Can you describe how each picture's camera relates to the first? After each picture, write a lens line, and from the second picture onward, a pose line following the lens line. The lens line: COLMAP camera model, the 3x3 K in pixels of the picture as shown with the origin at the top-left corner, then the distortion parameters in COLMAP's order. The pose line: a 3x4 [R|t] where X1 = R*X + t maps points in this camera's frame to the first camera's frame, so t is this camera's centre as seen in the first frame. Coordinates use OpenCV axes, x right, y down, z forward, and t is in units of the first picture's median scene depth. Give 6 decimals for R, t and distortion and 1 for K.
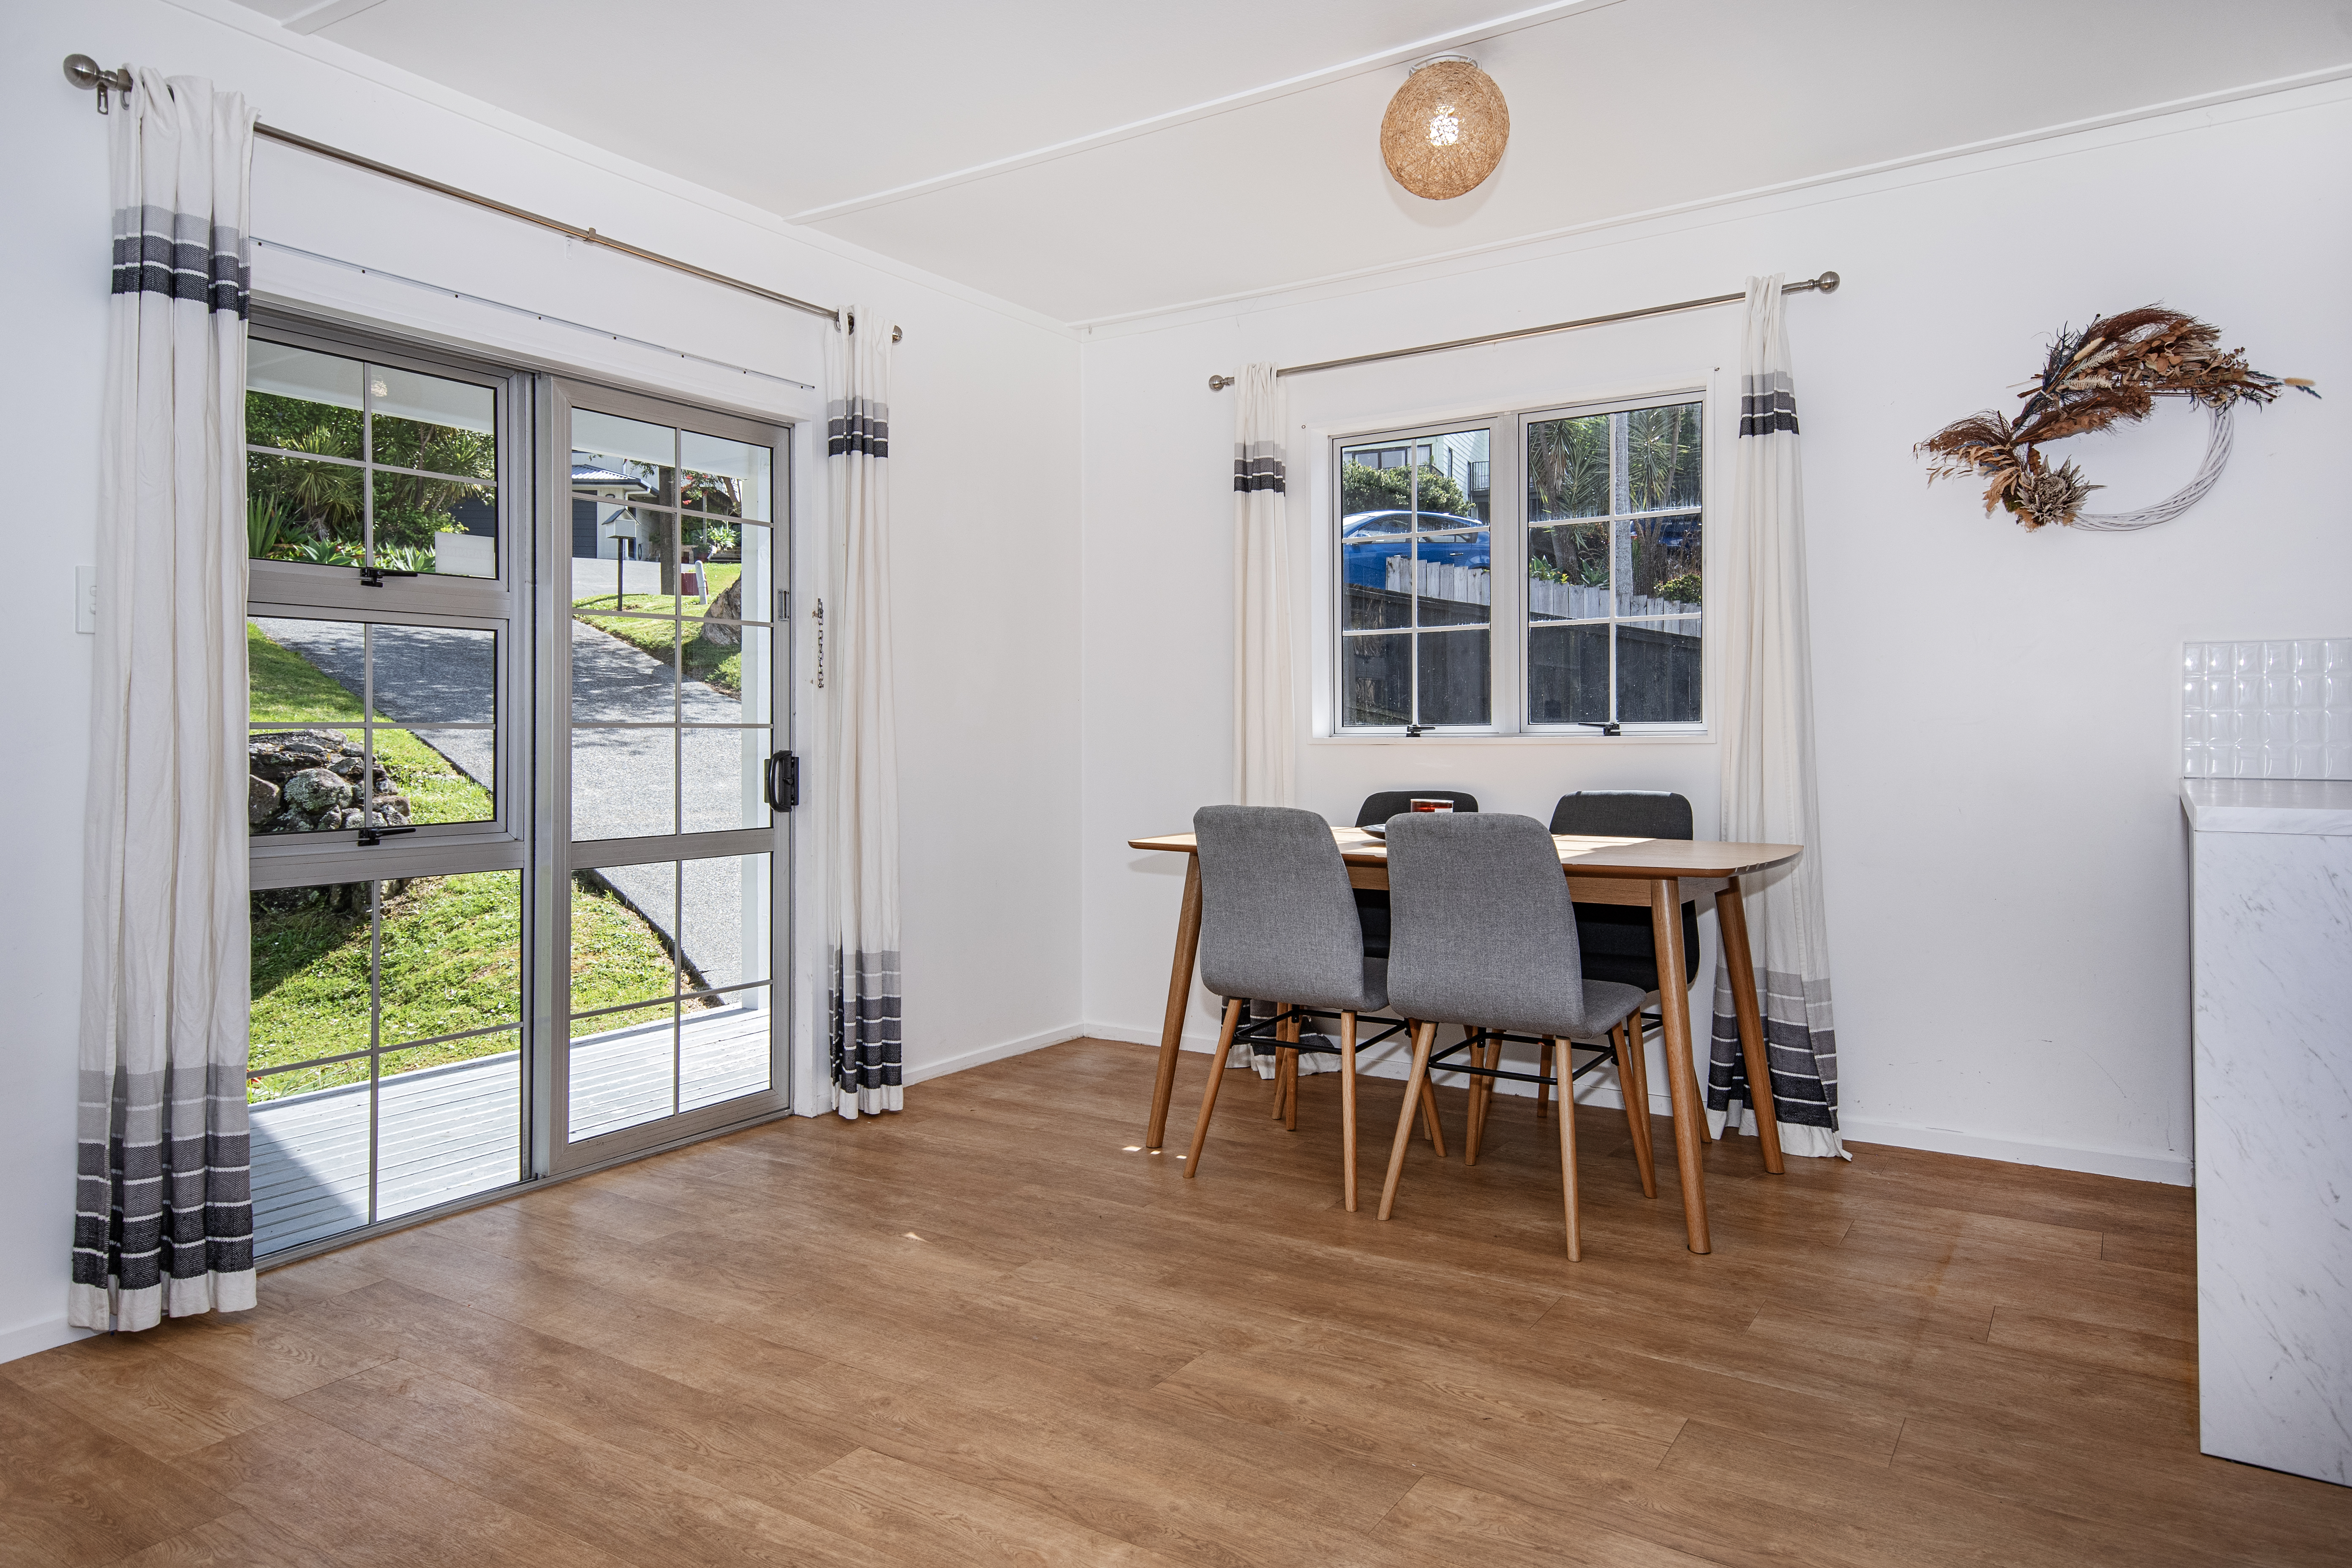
lens RADIAL K [[1440.1, 0, 1200.4], [0, 1440.1, 733.0], [0, 0, 1]] dist [0.030282, -0.002996]
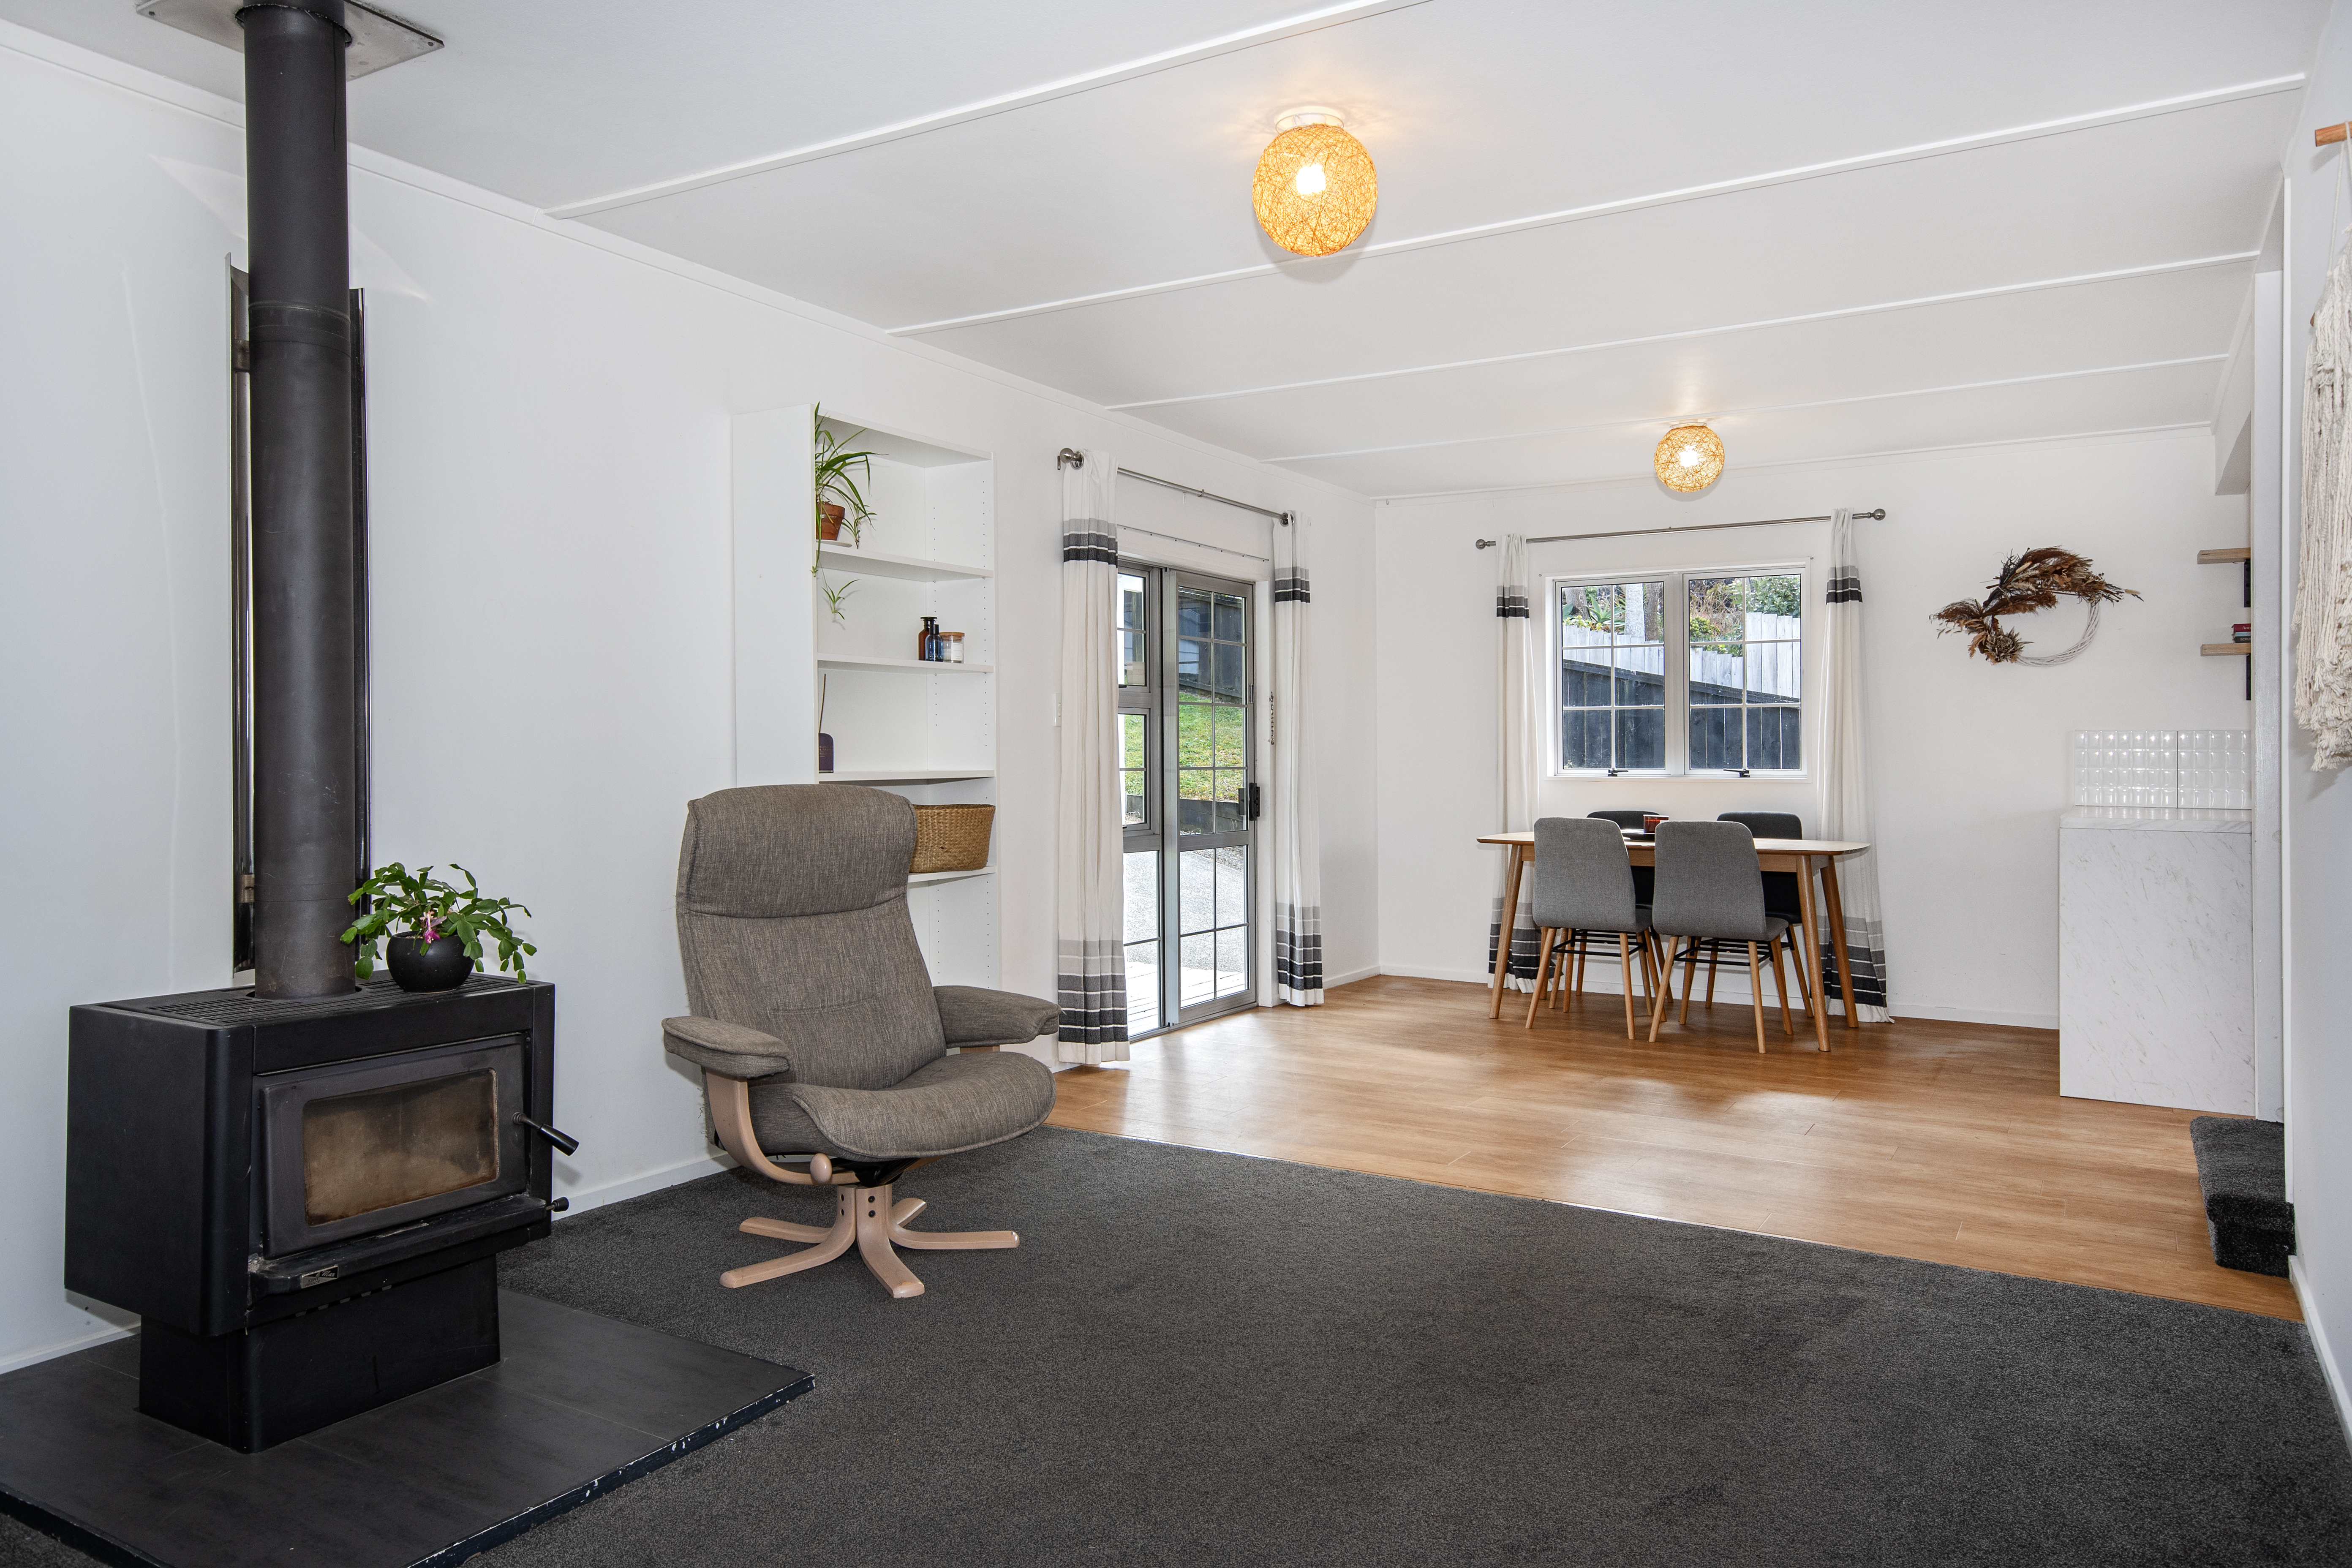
lens RADIAL K [[1568.0, 0, 1193.2], [0, 1568.0, 722.9], [0, 0, 1]] dist [0.001652, 0.004720]
pose [[0.999092, 0.008568, 0.041725, -0.469153], [-0.007778, 0.999788, -0.019072, -0.023511], [-0.041880, 0.018731, 0.998947, -0.843313]]
